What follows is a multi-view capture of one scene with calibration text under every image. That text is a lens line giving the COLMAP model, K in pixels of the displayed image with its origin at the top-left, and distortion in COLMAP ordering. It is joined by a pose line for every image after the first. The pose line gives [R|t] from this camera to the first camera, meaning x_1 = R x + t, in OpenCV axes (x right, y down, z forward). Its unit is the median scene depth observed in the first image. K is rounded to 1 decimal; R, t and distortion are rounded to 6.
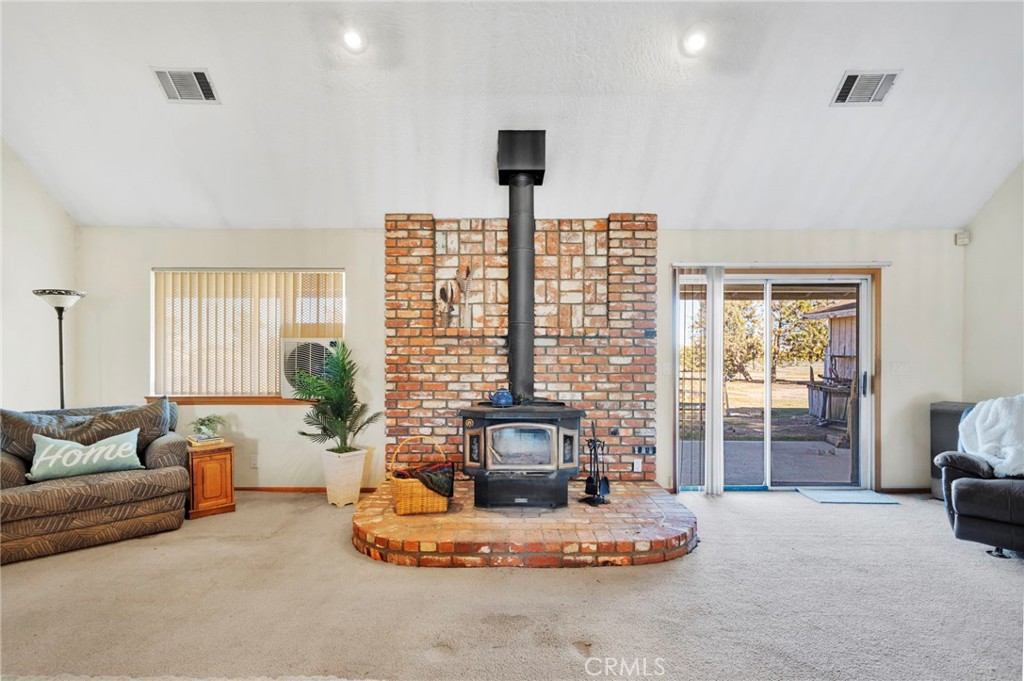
lens RADIAL K [[492.5, 0, 511.9], [0, 492.5, 355.9], [0, 0, 1]] dist [-0.002364, -0.000131]
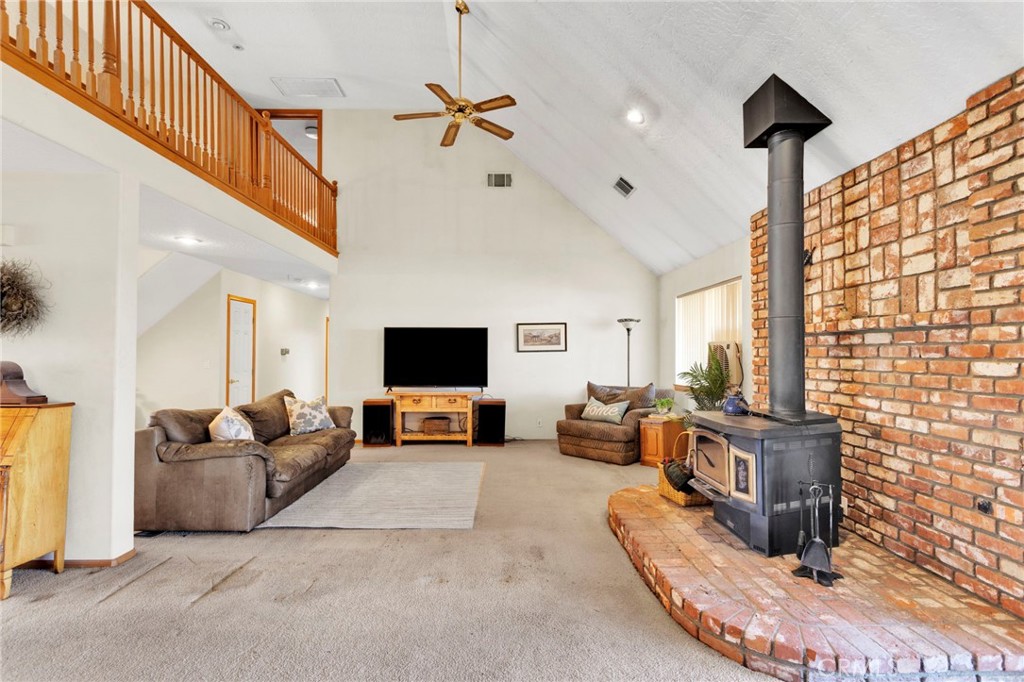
lens RADIAL K [[484.5, 0, 512.0], [0, 484.5, 341.0], [0, 0, 1]] dist [0.001333, 0.000653]
pose [[0.024479, -0.027590, -0.999320, 0.715201], [-0.005678, 0.999599, -0.027736, -0.003196], [0.999684, 0.006353, 0.024312, 0.485939]]
